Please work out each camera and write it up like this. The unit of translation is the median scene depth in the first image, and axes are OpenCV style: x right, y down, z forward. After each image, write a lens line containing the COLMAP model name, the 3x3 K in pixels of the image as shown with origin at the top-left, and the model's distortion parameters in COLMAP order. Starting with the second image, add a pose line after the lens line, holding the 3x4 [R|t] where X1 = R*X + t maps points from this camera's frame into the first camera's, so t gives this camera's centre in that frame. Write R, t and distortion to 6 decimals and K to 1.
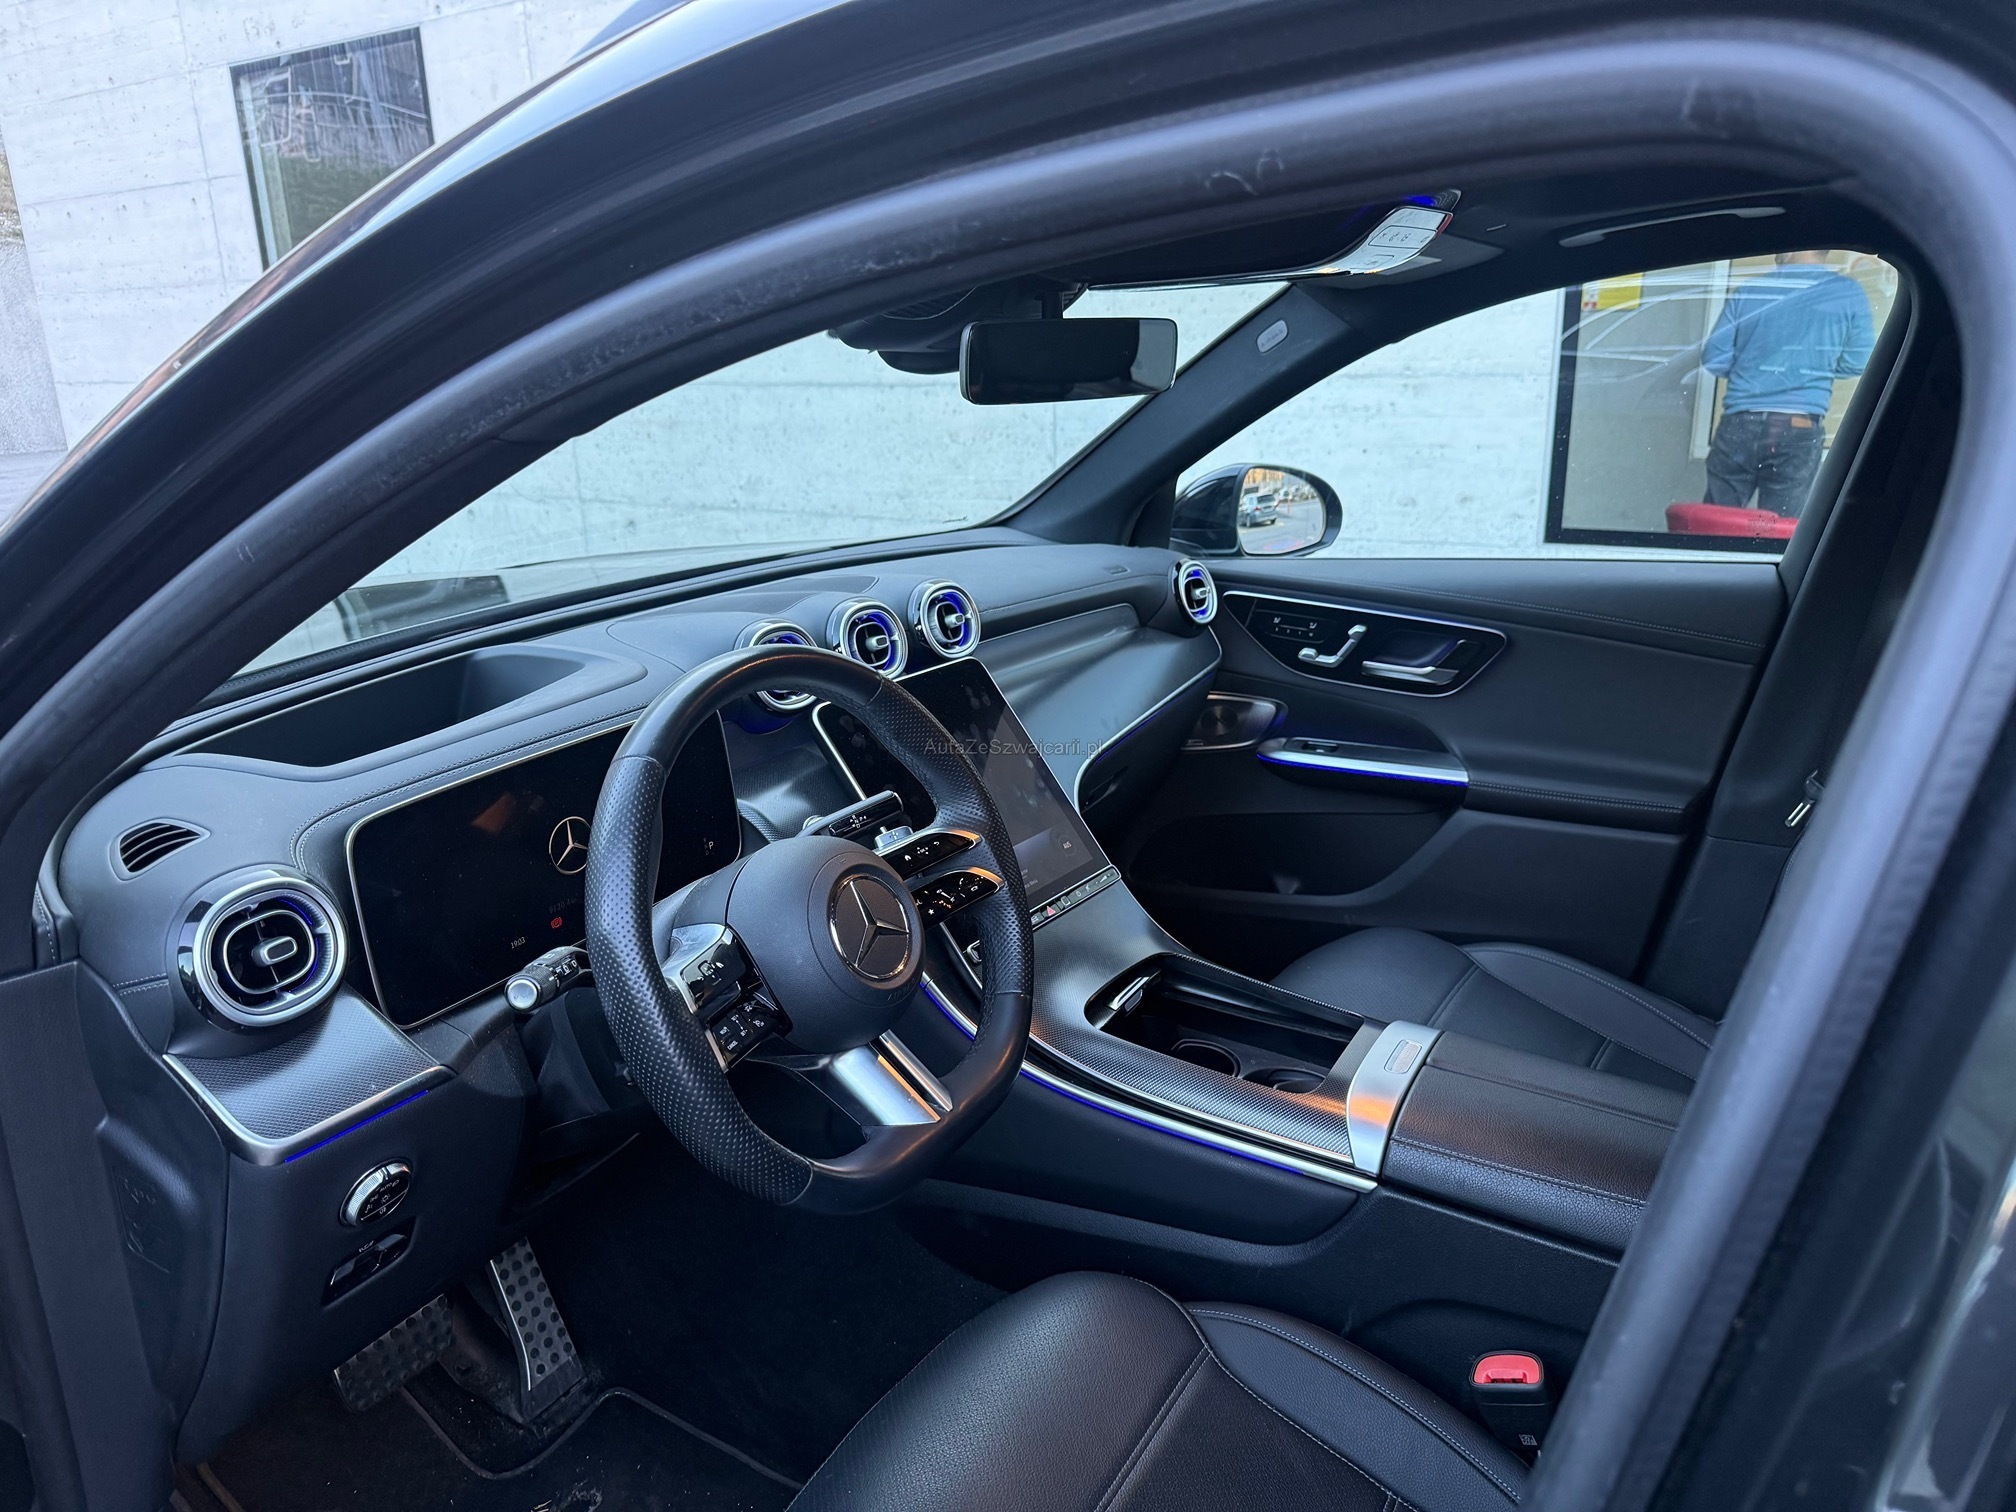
lens RADIAL K [[1434.7, 0, 984.8], [0, 1434.7, 798.4], [0, 0, 1]] dist [0.005865, -0.010556]
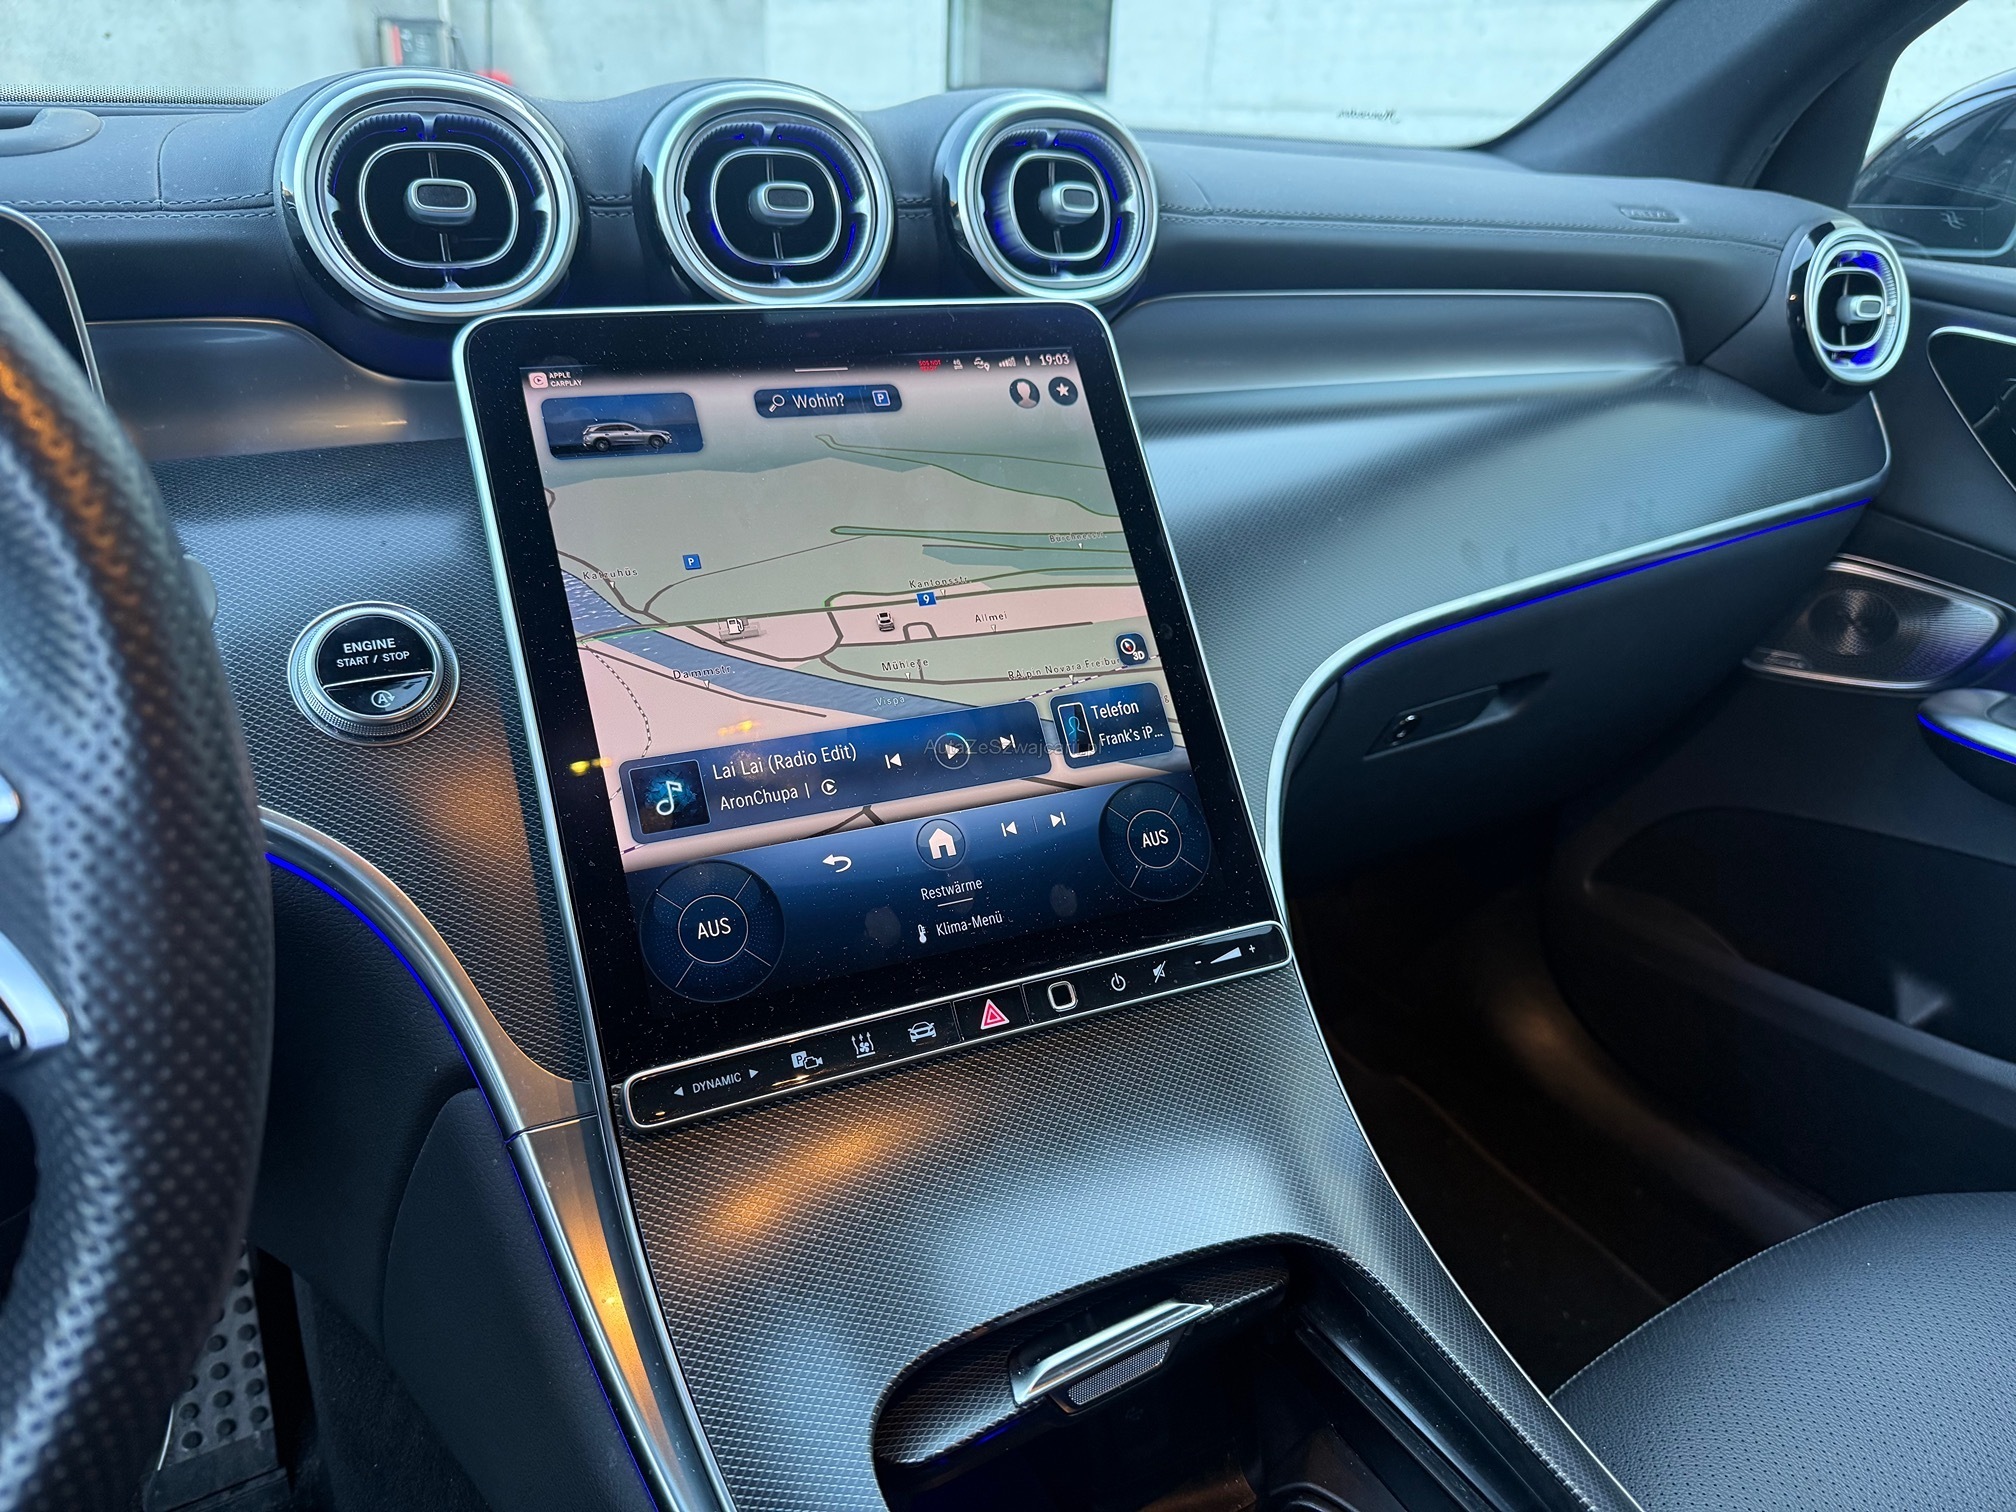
lens RADIAL K [[1434.7, 0, 1009.4], [0, 1434.7, 752.9], [0, 0, 1]] dist [0.005865, -0.010556]
pose [[0.887101, 0.247596, -0.389548, 0.120046], [-0.207758, 0.967815, 0.142022, -0.024510], [0.412175, -0.045056, 0.909990, 0.493731]]
